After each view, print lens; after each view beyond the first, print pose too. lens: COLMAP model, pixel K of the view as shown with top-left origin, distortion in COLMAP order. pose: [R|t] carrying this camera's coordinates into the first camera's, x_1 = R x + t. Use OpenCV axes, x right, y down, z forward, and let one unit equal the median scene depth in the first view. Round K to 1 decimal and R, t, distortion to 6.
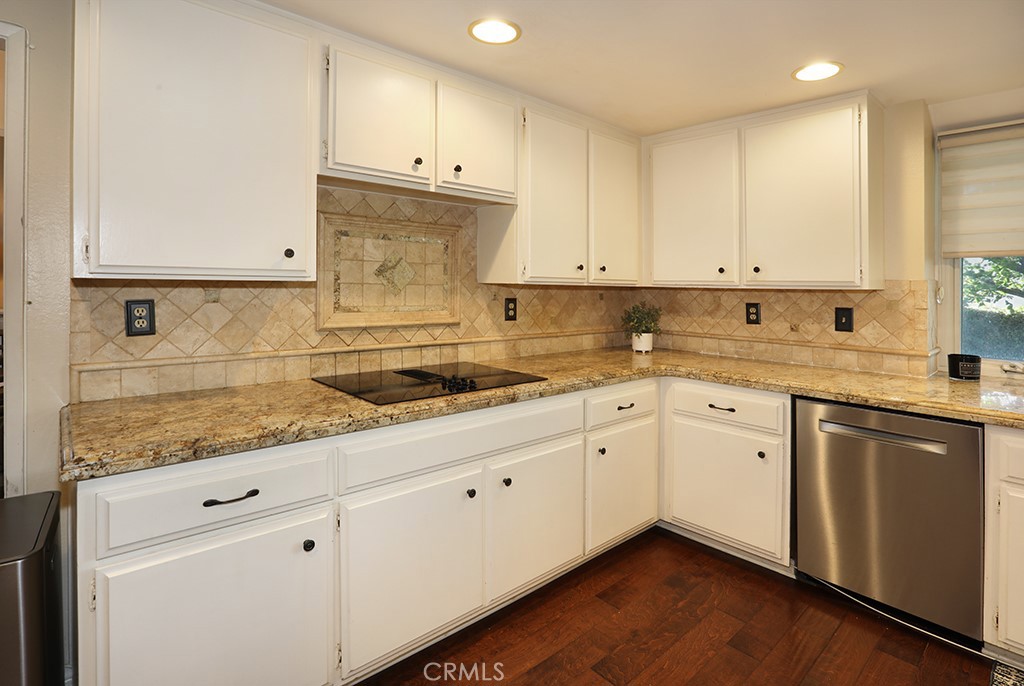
lens RADIAL K [[519.1, 0, 513.0], [0, 519.1, 287.7], [0, 0, 1]] dist [-0.048959, 0.018107]
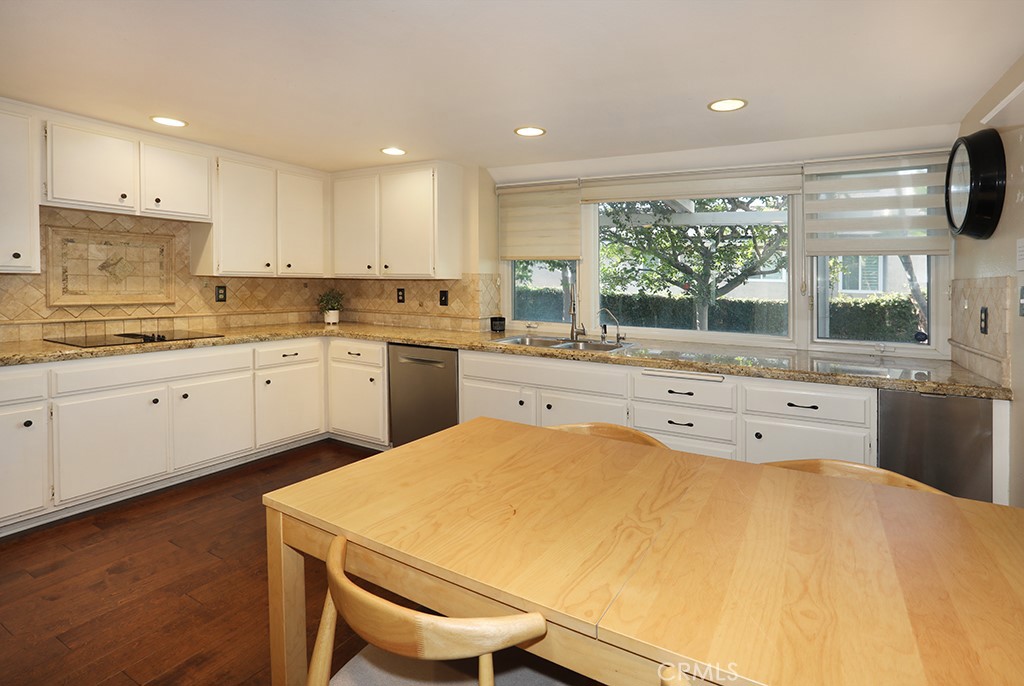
lens RADIAL K [[518.4, 0, 514.0], [0, 518.4, 293.2], [0, 0, 1]] dist [-0.065408, 0.033386]
pose [[0.952494, -0.007795, 0.304457, 0.384847], [0.000930, 0.999742, 0.022687, 0.010646], [-0.304555, -0.021326, 0.952256, -0.655335]]
